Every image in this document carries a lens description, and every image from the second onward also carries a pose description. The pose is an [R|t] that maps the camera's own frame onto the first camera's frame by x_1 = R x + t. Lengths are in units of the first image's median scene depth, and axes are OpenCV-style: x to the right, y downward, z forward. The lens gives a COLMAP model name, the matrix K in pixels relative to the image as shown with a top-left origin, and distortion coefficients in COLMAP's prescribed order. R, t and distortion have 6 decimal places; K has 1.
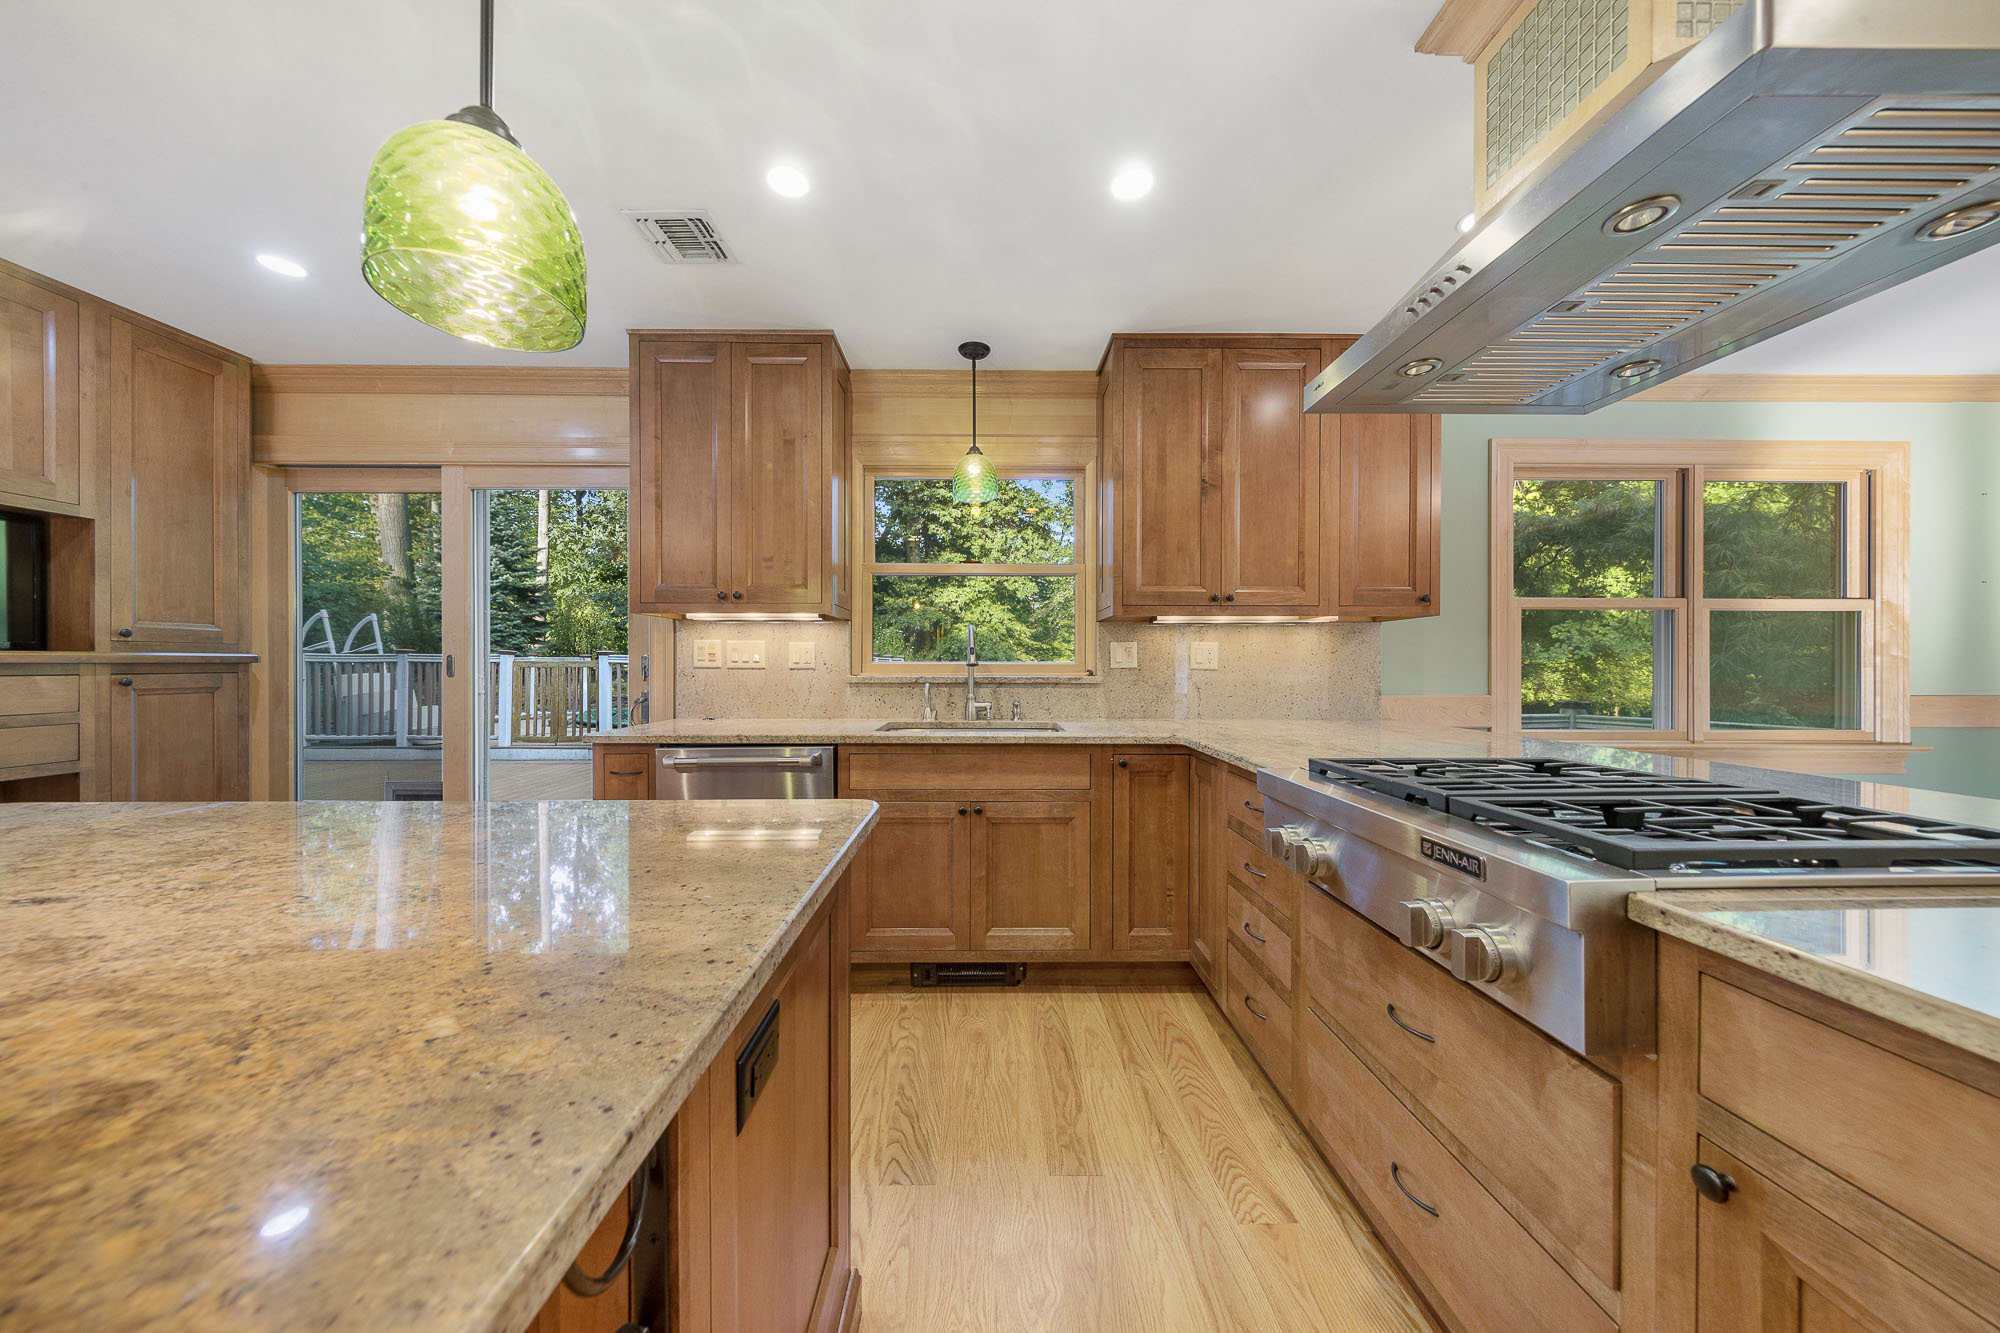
lens RADIAL K [[639.7, 0, 994.8], [0, 639.7, 665.8], [0, 0, 1]] dist [0.002067, -0.001488]
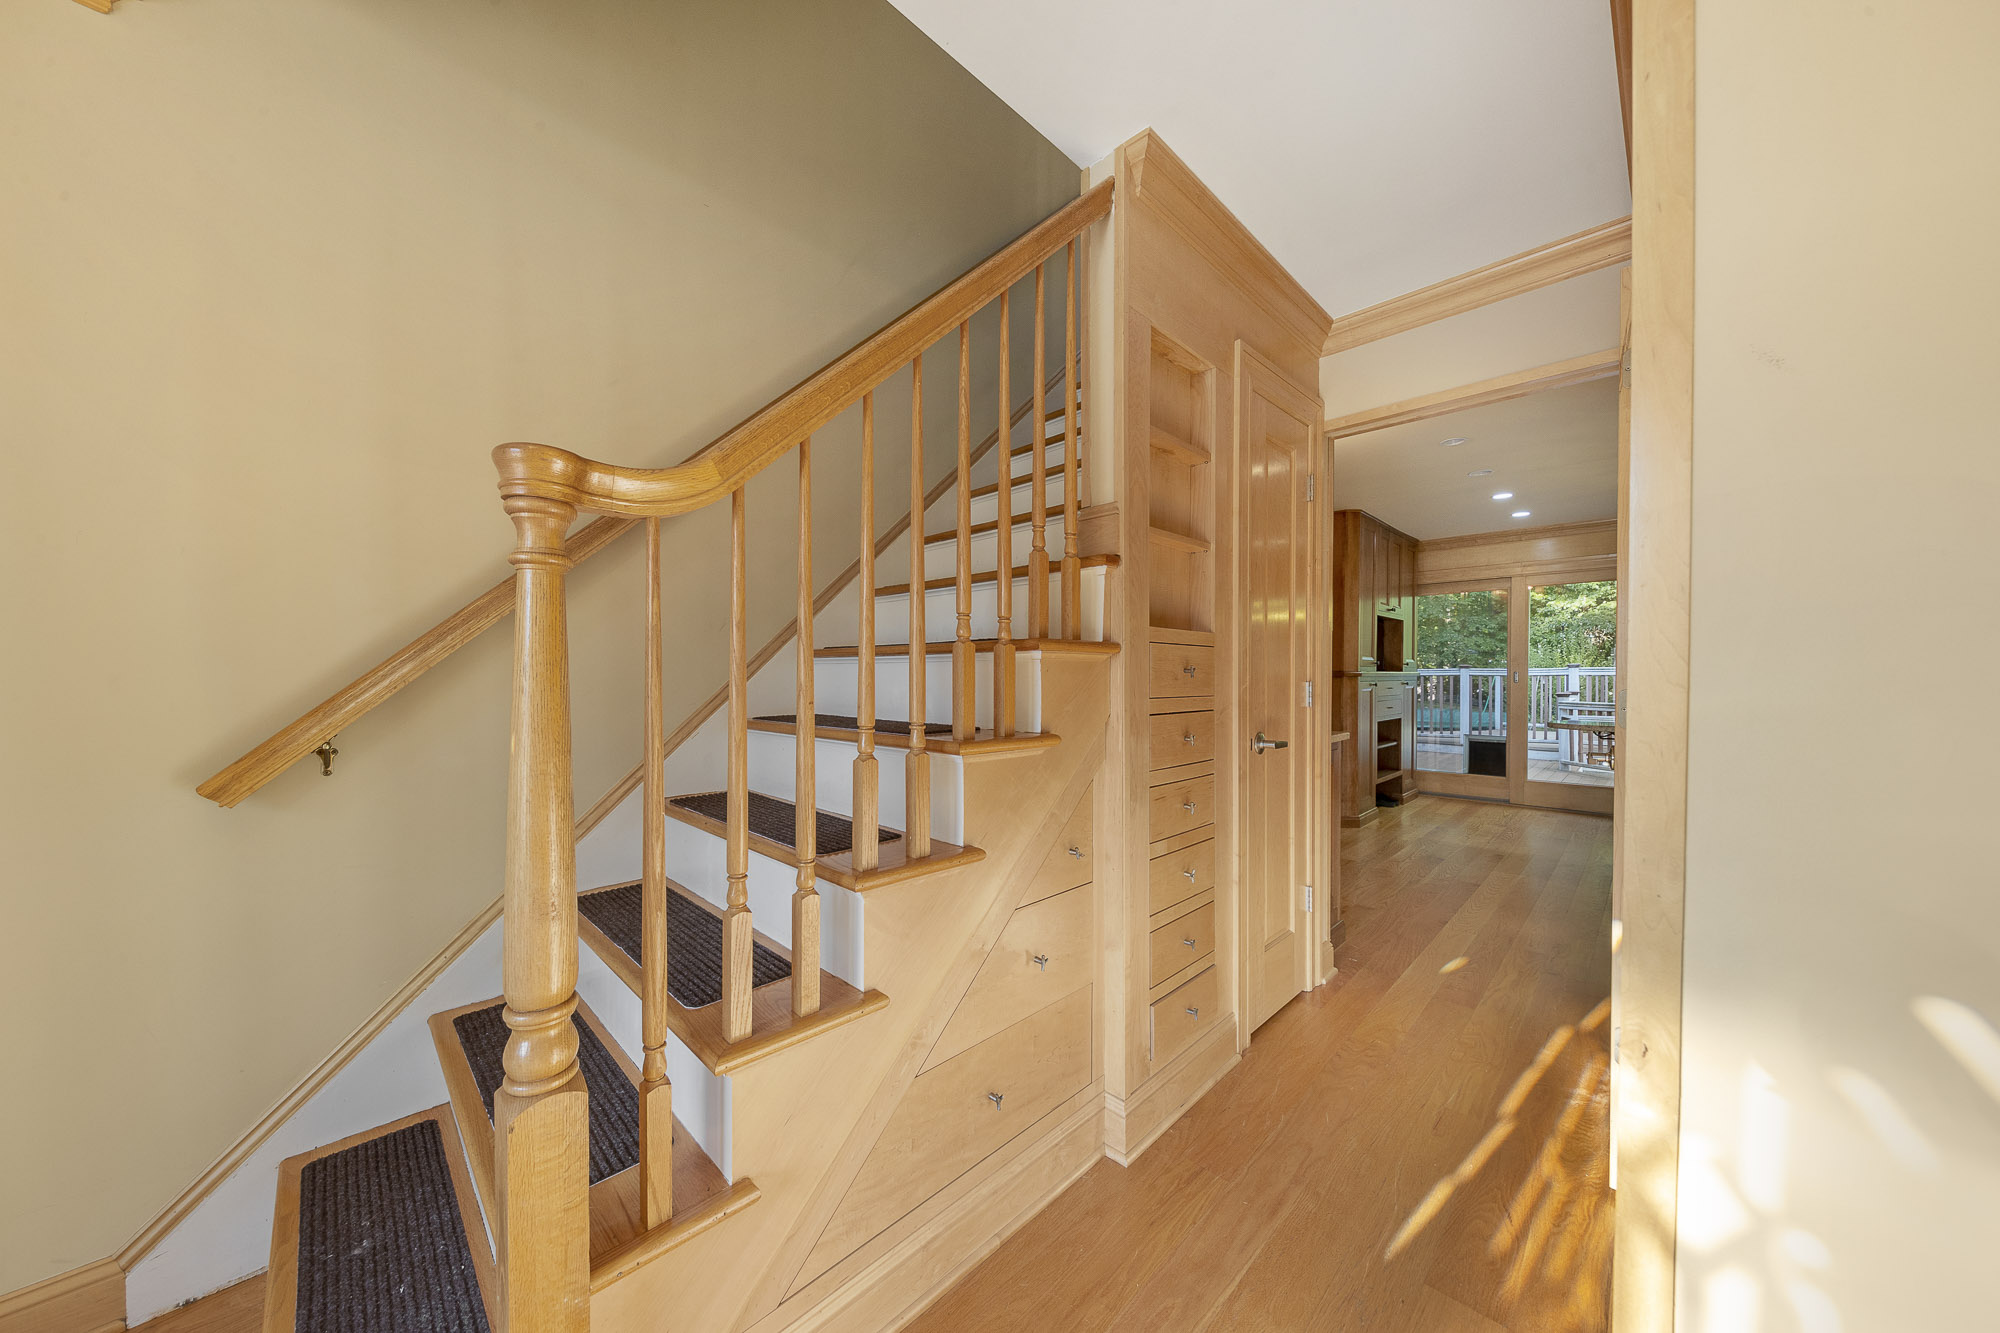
lens RADIAL K [[679.2, 0, 980.8], [0, 679.2, 682.0], [0, 0, 1]] dist [-0.001054, -0.000107]
pose [[0.696729, 0.006052, -0.717309, -0.532140], [-0.000222, 0.999966, 0.008220, -0.003523], [0.717335, -0.005568, 0.696707, -1.811945]]
